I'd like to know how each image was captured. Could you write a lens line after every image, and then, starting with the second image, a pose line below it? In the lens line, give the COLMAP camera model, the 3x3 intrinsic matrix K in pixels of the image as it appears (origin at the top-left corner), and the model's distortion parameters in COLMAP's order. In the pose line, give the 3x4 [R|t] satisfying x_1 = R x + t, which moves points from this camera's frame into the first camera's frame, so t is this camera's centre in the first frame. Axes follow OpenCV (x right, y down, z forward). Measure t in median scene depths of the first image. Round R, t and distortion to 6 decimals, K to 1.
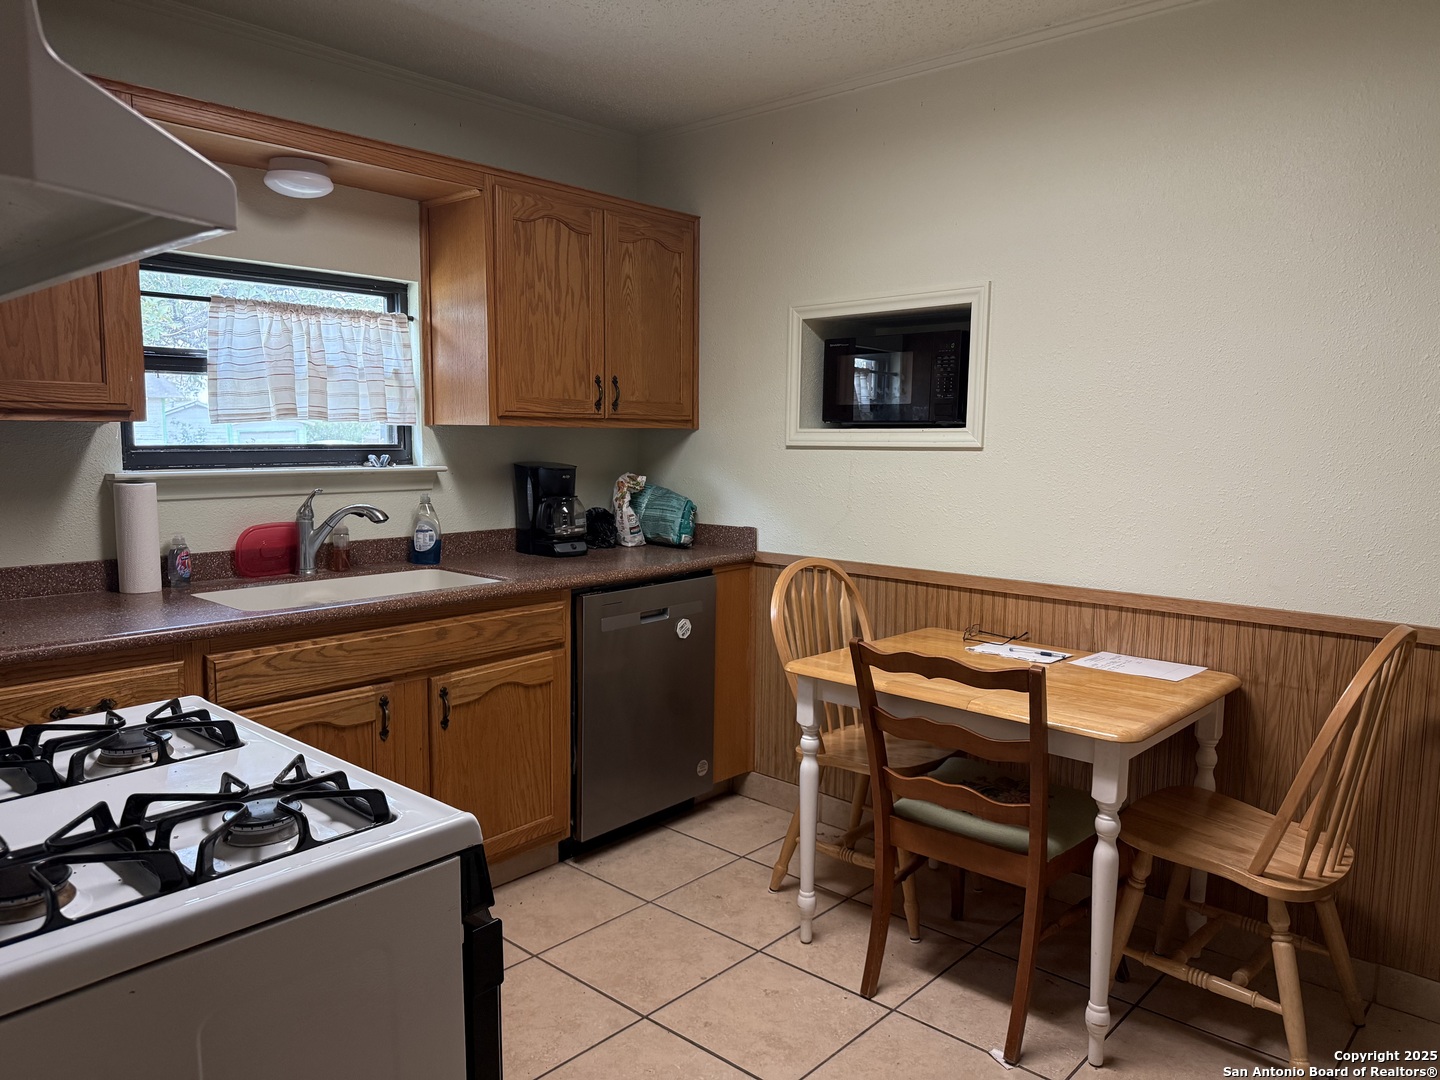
lens RADIAL K [[987.1, 0, 734.4], [0, 987.1, 544.5], [0, 0, 1]] dist [0.057832, -0.056028]
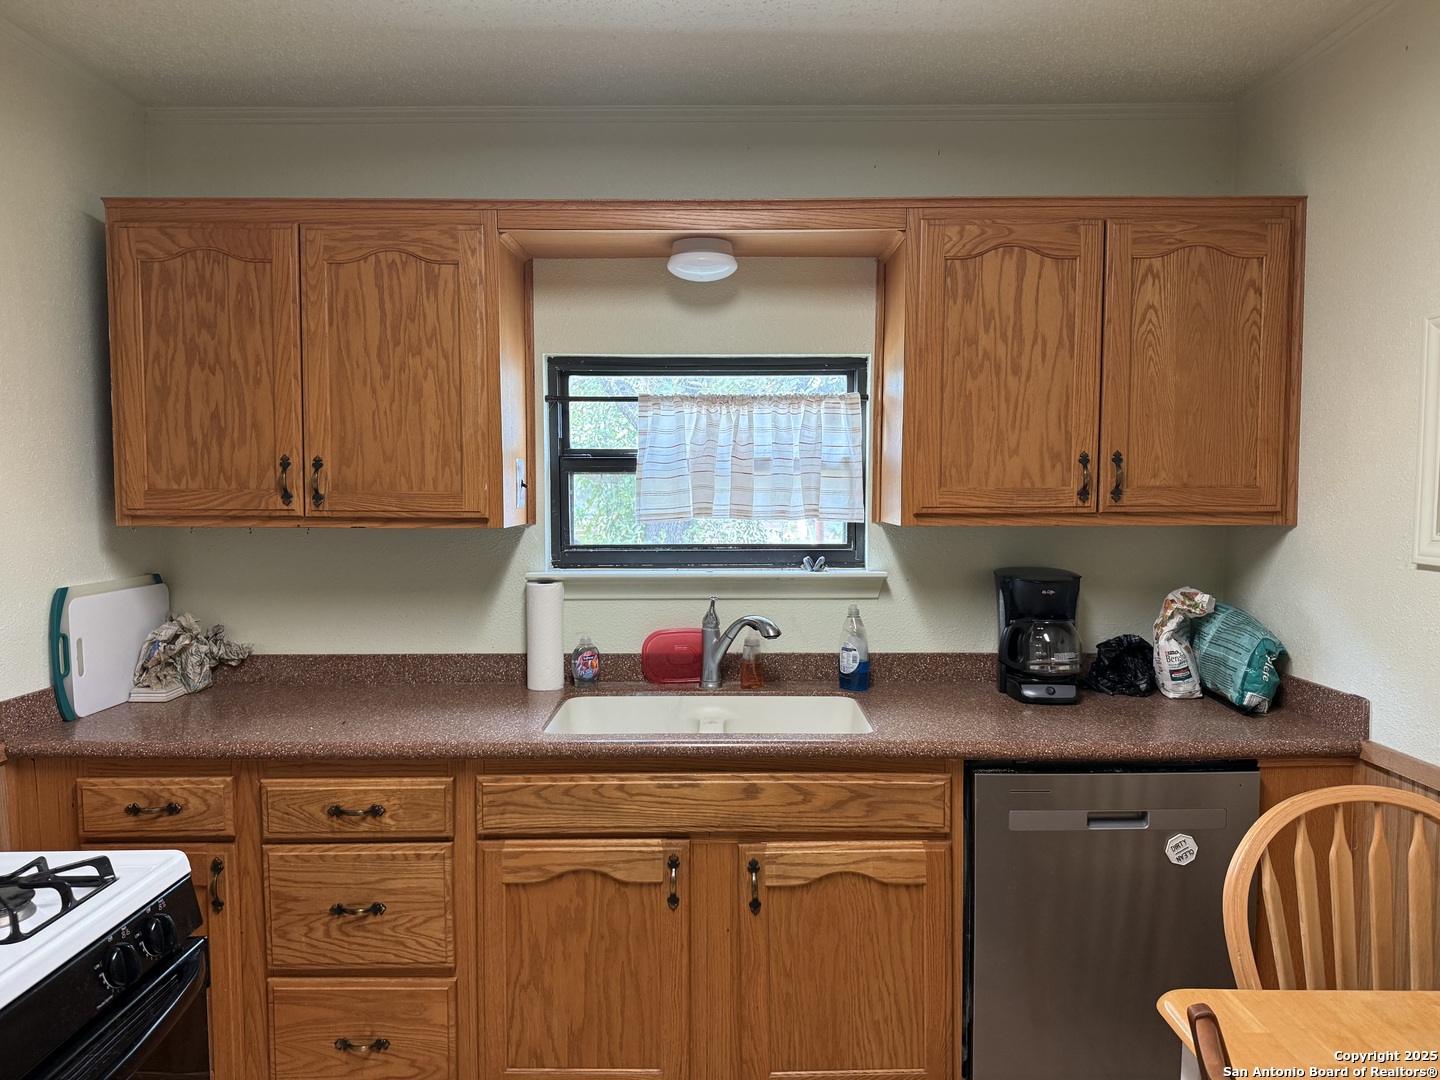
lens RADIAL K [[987.1, 0, 713.1], [0, 987.1, 544.2], [0, 0, 1]] dist [0.057832, -0.056028]
pose [[0.670645, 0.028717, -0.741223, 0.228556], [-0.077998, 0.996441, -0.031966, -0.068633], [0.737666, 0.079252, 0.670498, 0.367577]]
